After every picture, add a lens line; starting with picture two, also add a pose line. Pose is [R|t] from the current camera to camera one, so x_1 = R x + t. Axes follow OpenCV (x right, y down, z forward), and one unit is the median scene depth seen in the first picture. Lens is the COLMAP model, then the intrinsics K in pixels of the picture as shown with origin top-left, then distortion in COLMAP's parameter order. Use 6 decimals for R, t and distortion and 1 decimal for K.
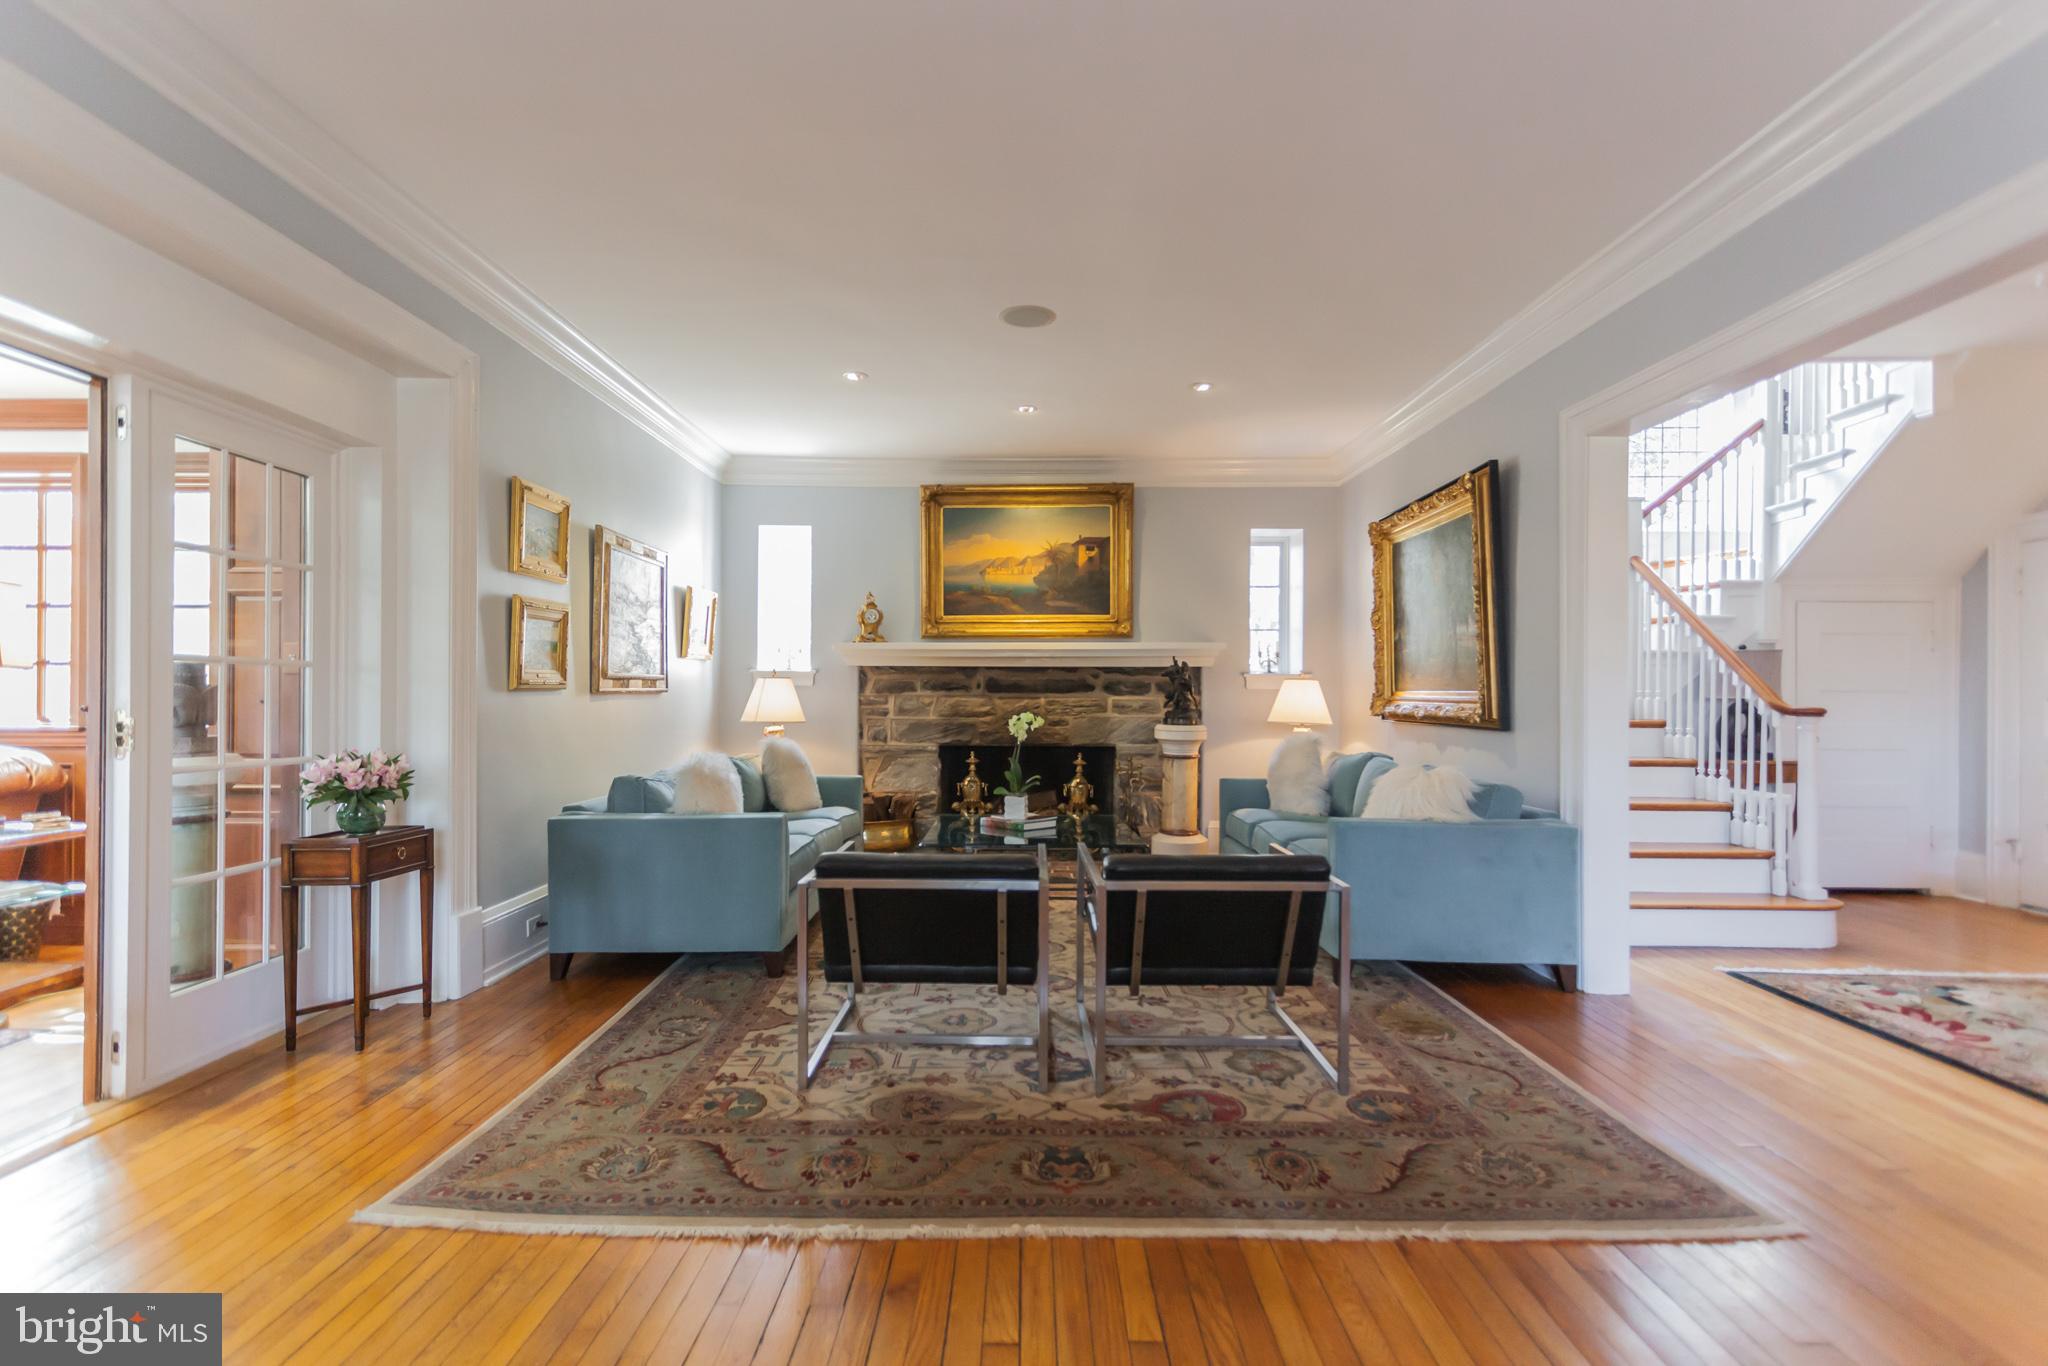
lens RADIAL K [[991.8, 0, 1014.2], [0, 991.8, 689.3], [0, 0, 1]] dist [0.002541, 0.000220]
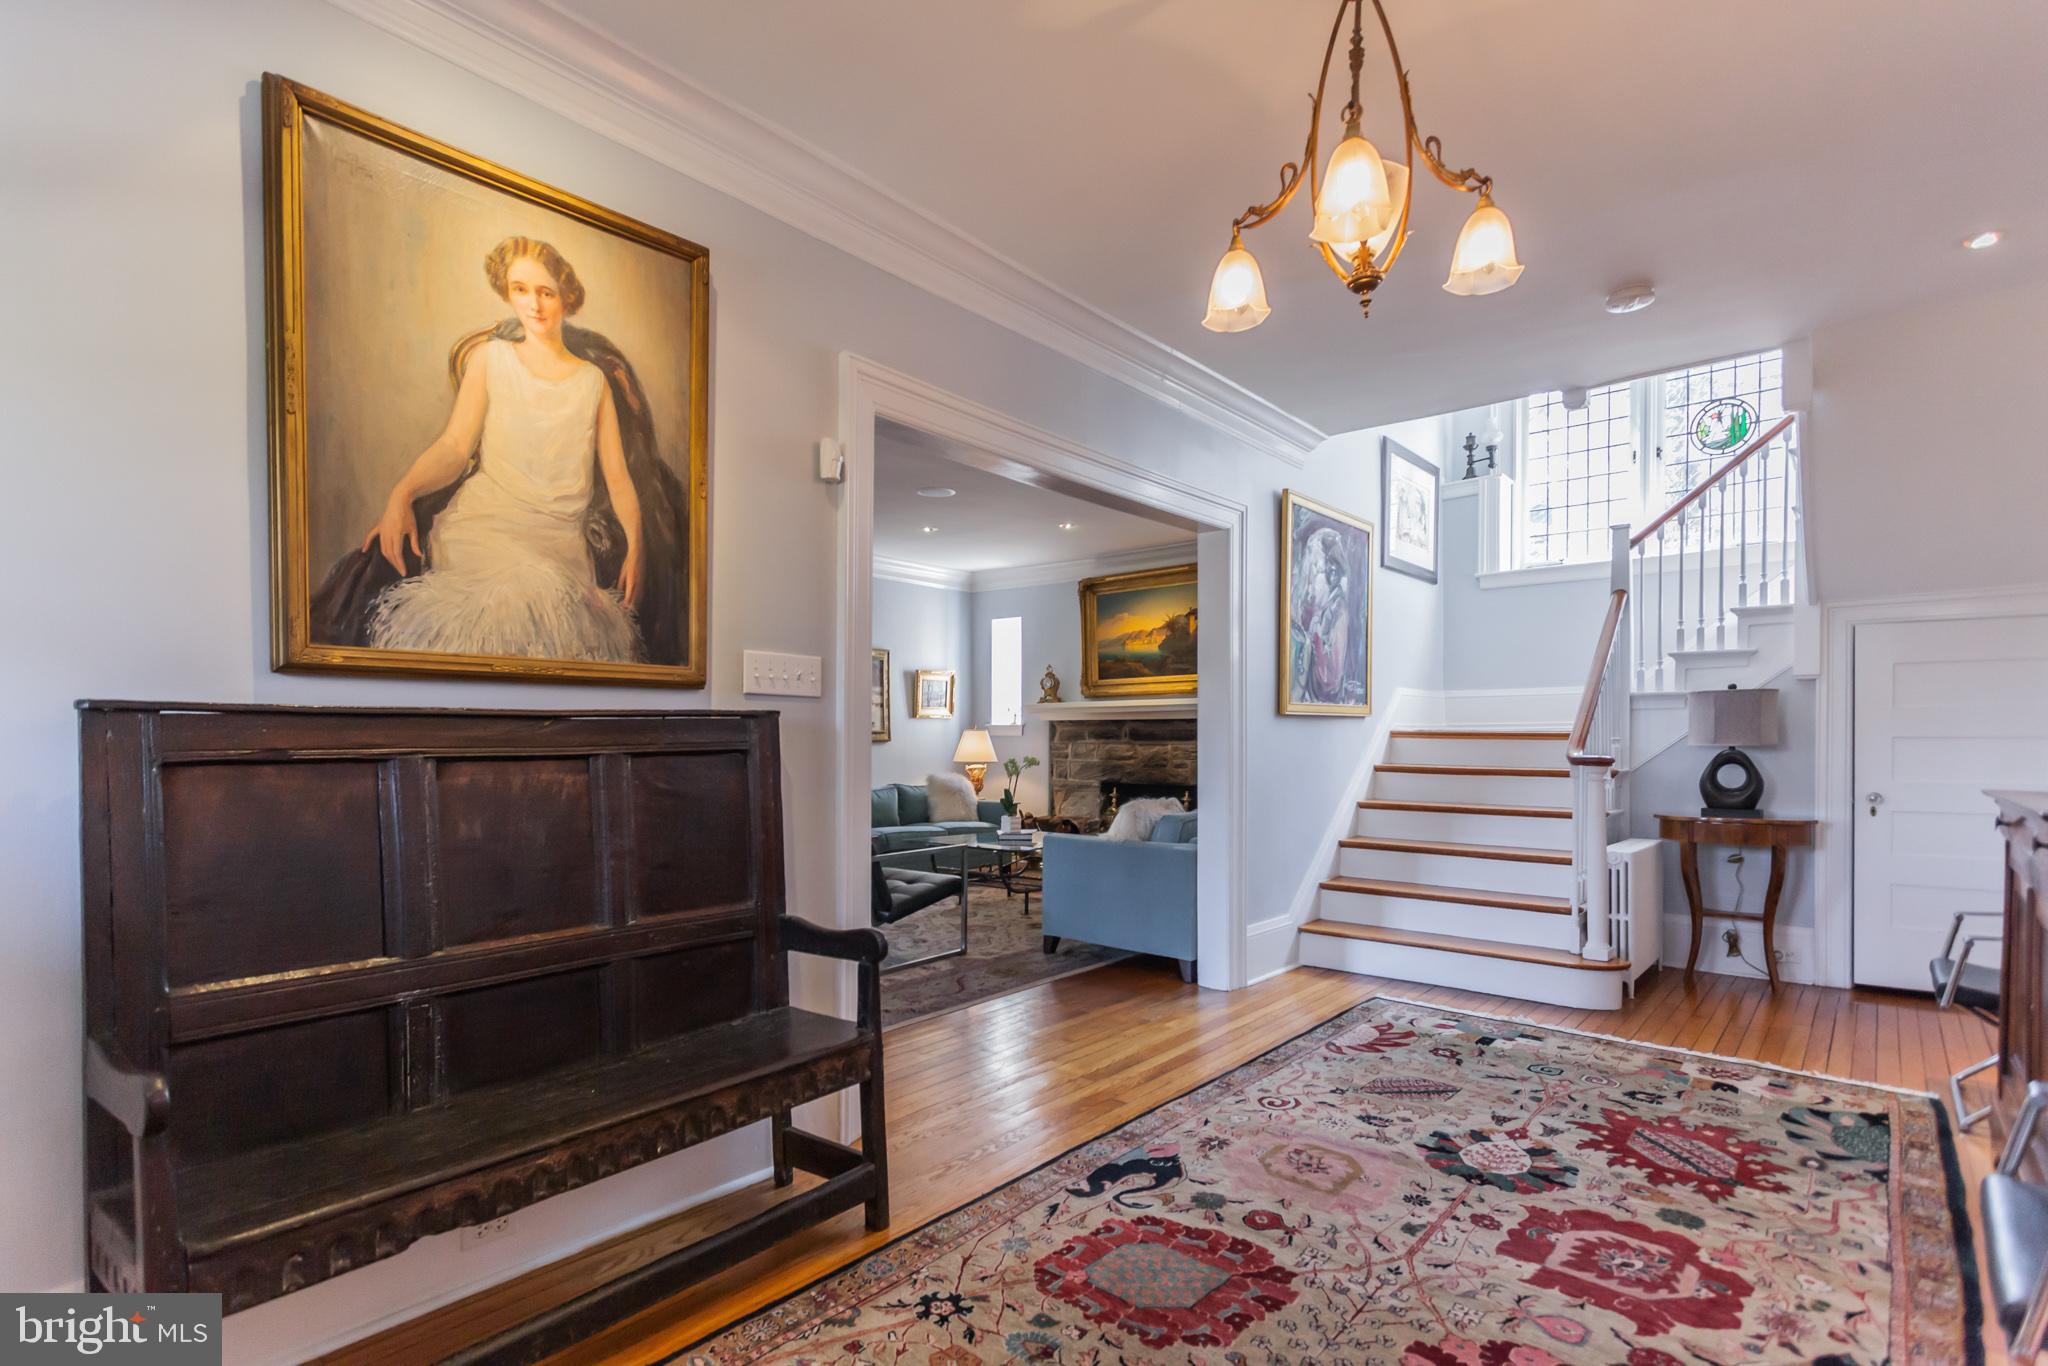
lens RADIAL K [[991.8, 0, 1011.2], [0, 991.8, 751.5], [0, 0, 1]] dist [0.002541, 0.000220]
pose [[0.771569, 0.004444, -0.636130, 0.651051], [0.006648, 0.999865, 0.015049, -0.002620], [0.636111, -0.015841, 0.771435, -0.051827]]
